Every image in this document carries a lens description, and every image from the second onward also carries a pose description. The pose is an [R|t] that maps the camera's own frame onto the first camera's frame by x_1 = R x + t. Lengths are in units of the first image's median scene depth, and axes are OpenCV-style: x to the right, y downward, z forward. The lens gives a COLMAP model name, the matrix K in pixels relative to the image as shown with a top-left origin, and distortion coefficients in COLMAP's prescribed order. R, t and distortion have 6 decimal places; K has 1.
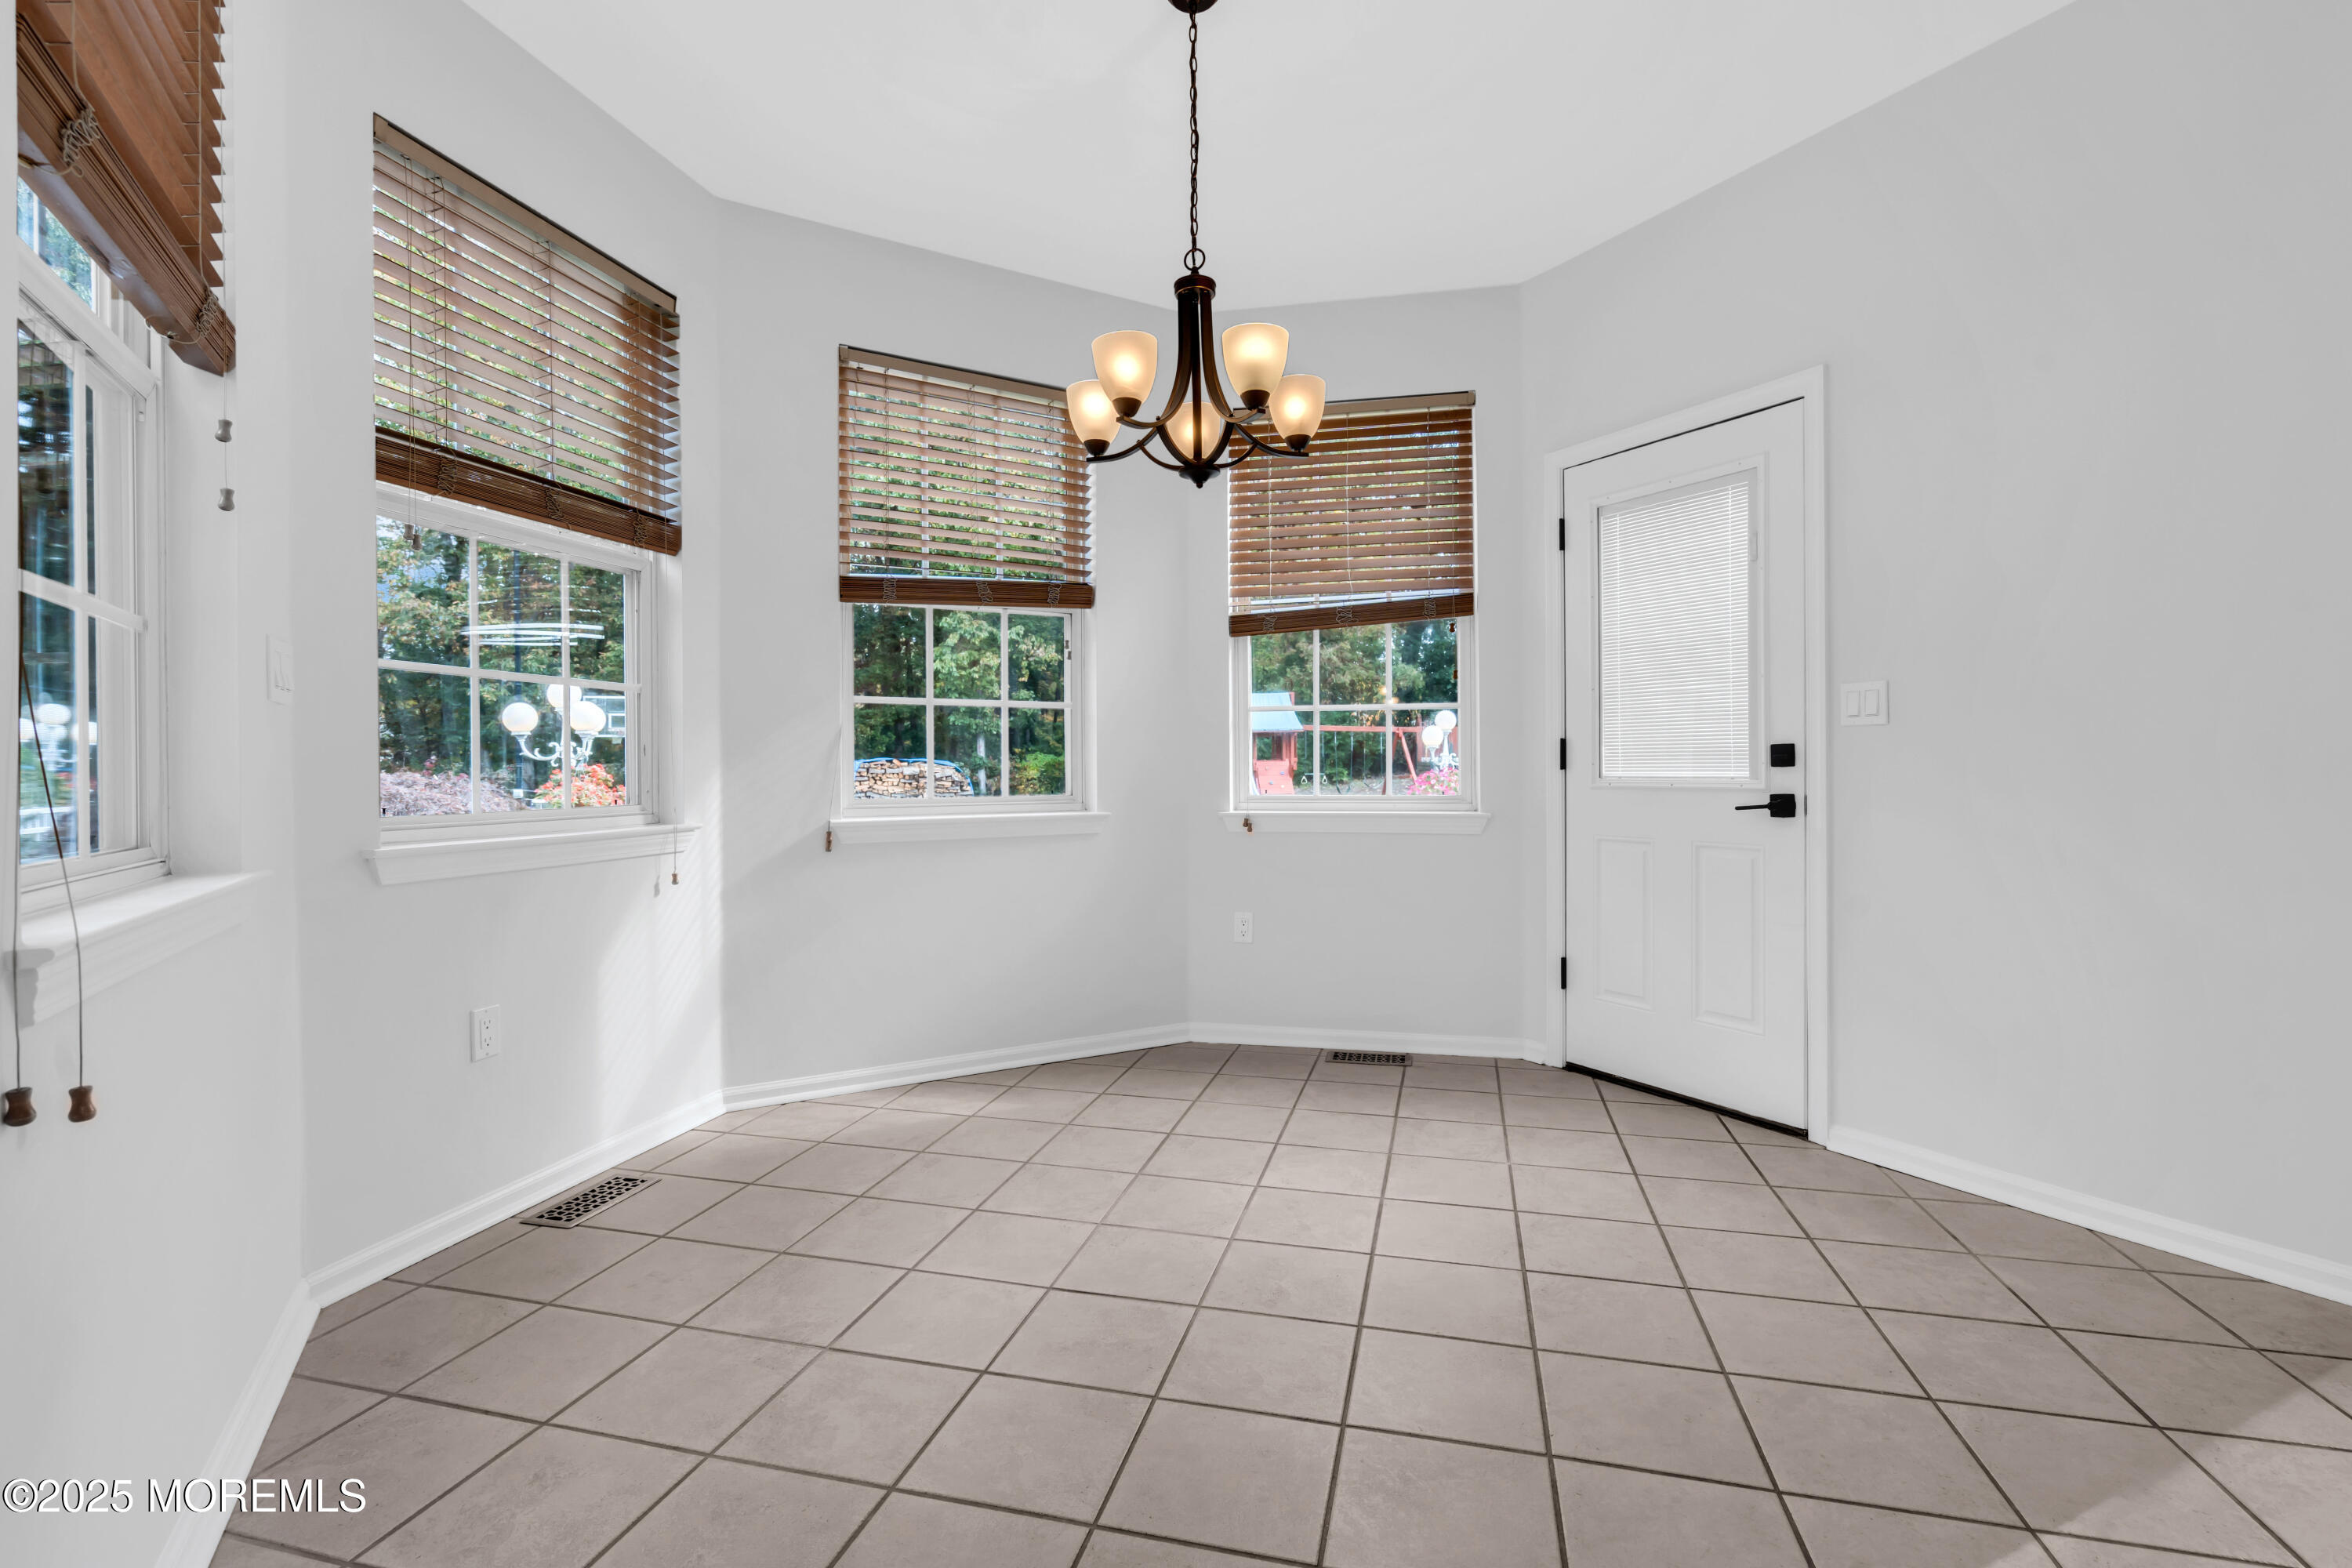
lens RADIAL K [[1063.5, 0, 1182.6], [0, 1063.5, 777.3], [0, 0, 1]] dist [-0.020369, -0.000092]
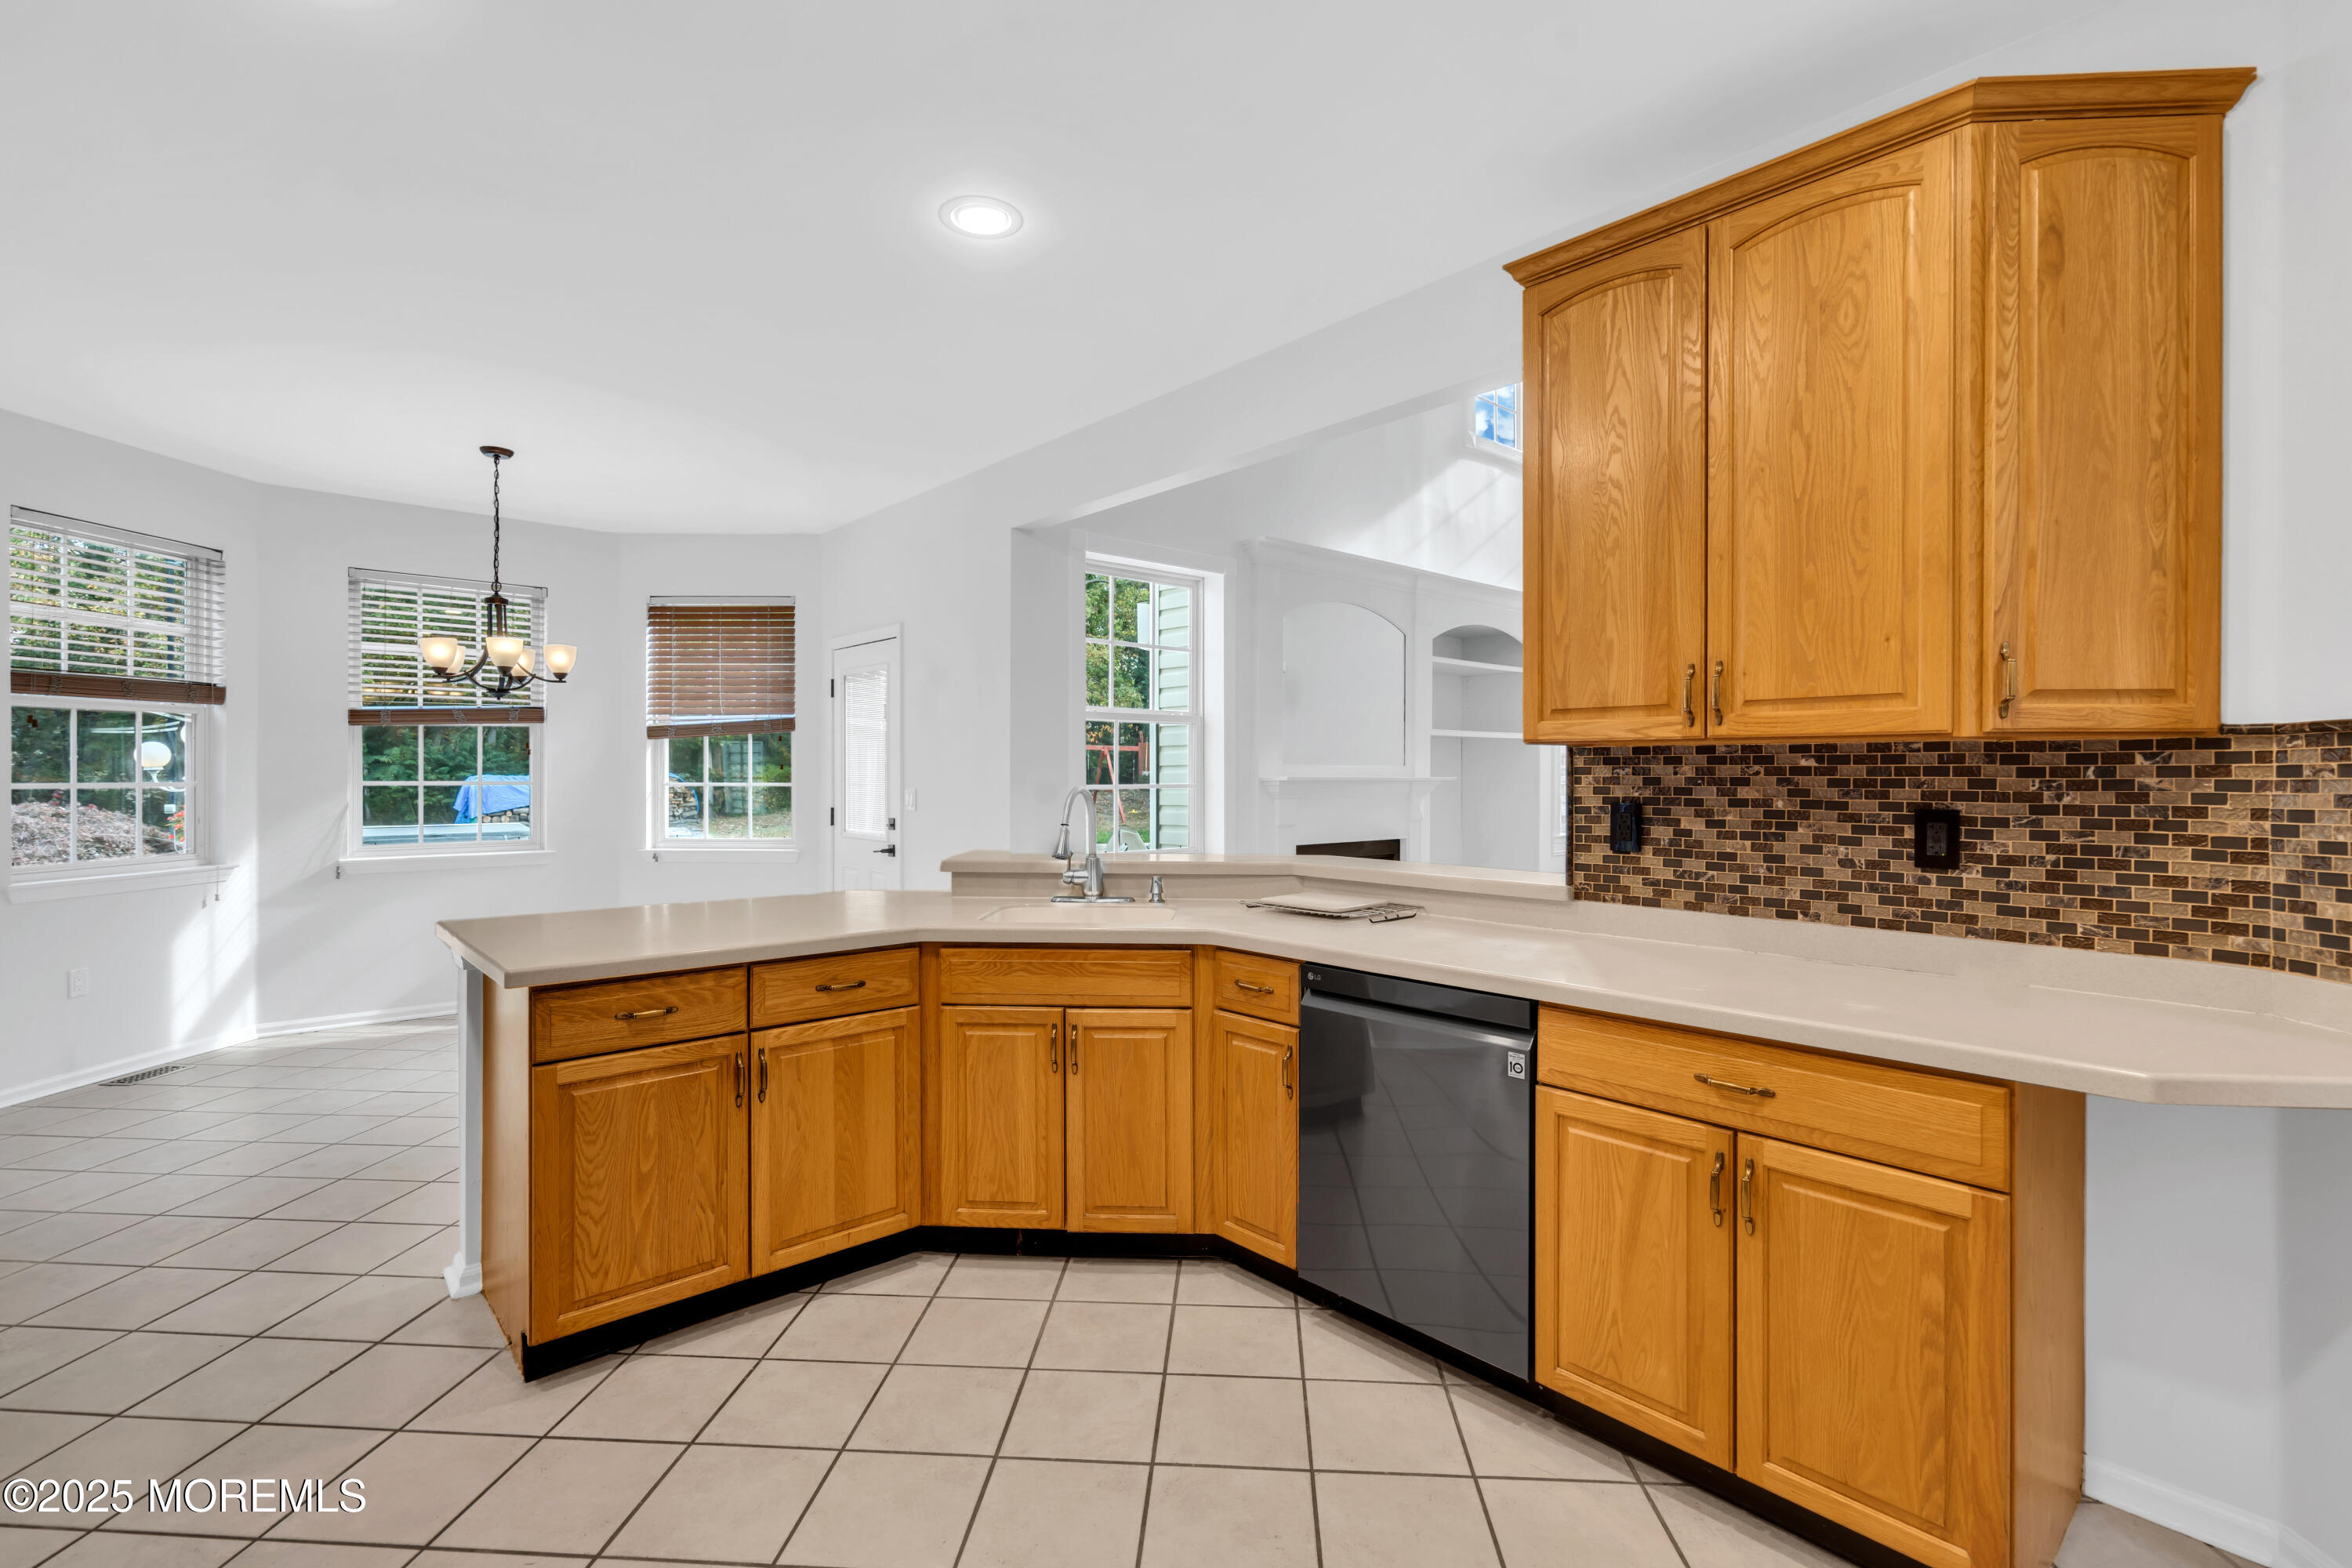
lens RADIAL K [[1056.9, 0, 1168.4], [0, 1056.9, 775.9], [0, 0, 1]] dist [-0.001716, -0.000139]
pose [[0.982759, 0.007231, 0.184750, 0.627126], [-0.006140, 0.999960, -0.006477, -0.087171], [-0.184789, 0.005231, 0.982764, -0.843130]]
